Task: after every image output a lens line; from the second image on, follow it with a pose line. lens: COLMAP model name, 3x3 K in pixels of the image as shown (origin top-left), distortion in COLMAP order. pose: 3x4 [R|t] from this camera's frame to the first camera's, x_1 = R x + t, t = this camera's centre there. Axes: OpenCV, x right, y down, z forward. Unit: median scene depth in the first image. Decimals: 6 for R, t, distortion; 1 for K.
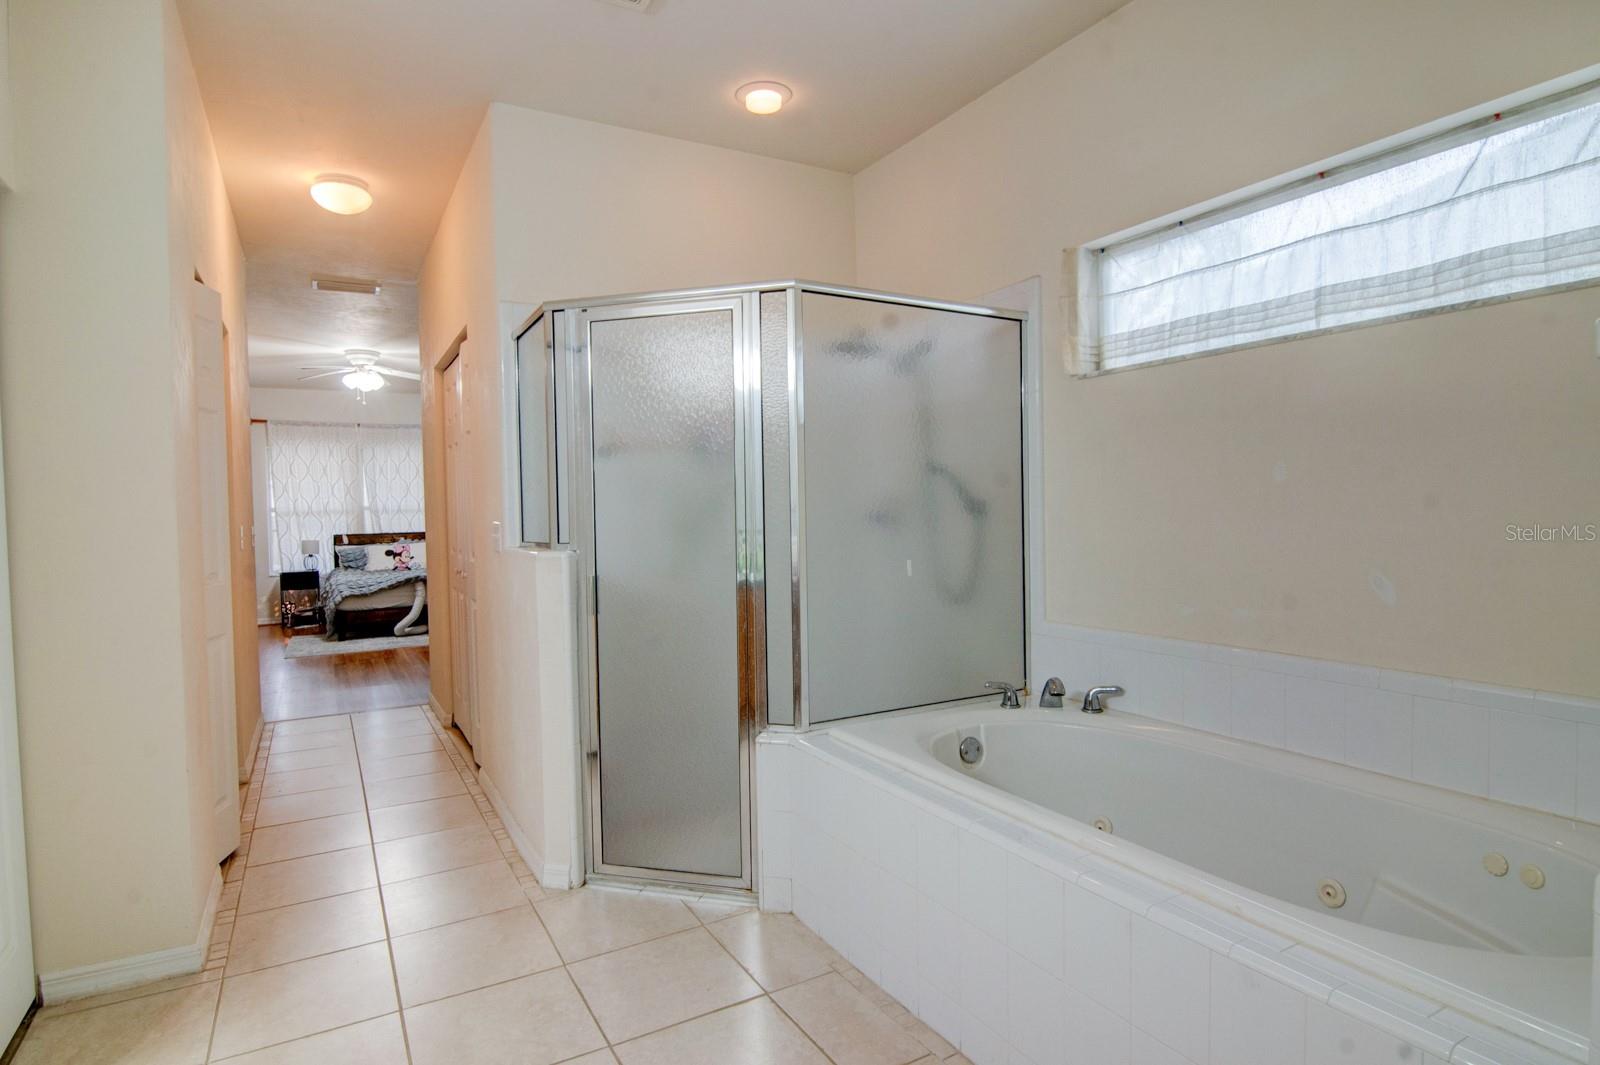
lens RADIAL K [[850.2, 0, 798.1], [0, 850.2, 534.7], [0, 0, 1]] dist [-0.015950, -0.002138]
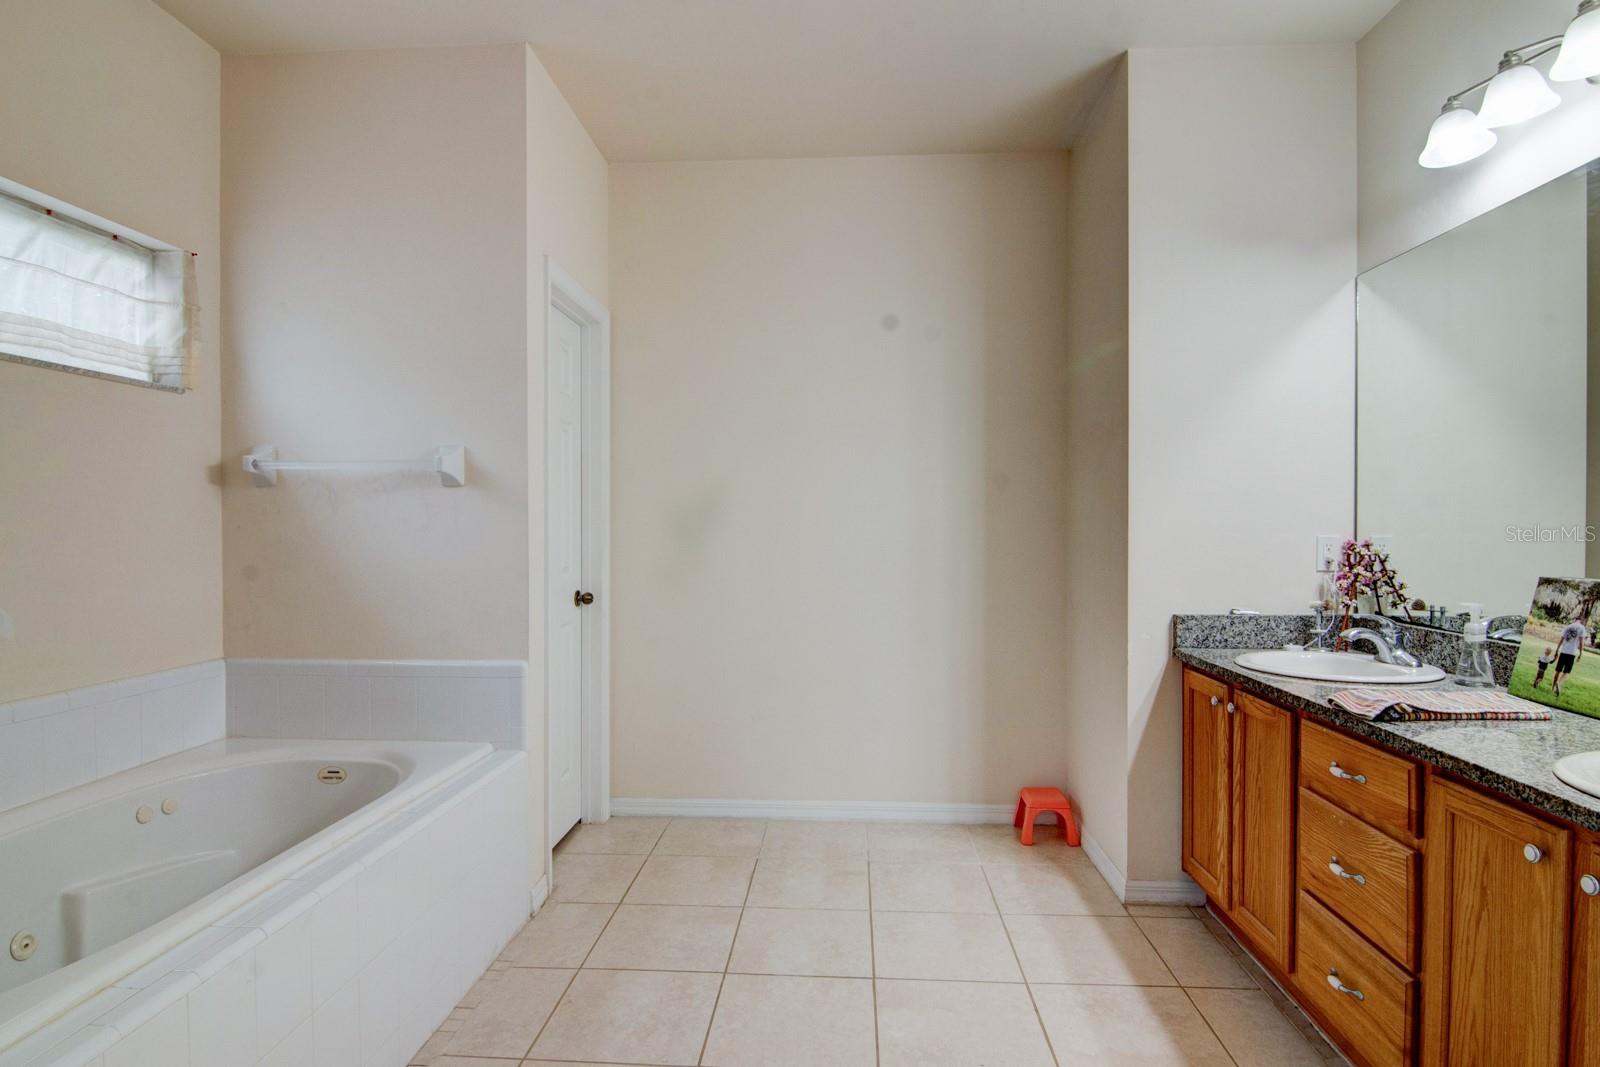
lens RADIAL K [[850.2, 0, 801.7], [0, 850.2, 530.3], [0, 0, 1]] dist [-0.015950, -0.002138]
pose [[-0.833528, 0.010383, 0.552379, -0.461616], [0.029614, 0.999226, 0.025906, -0.027856], [-0.551682, 0.037952, -0.833190, 0.907616]]
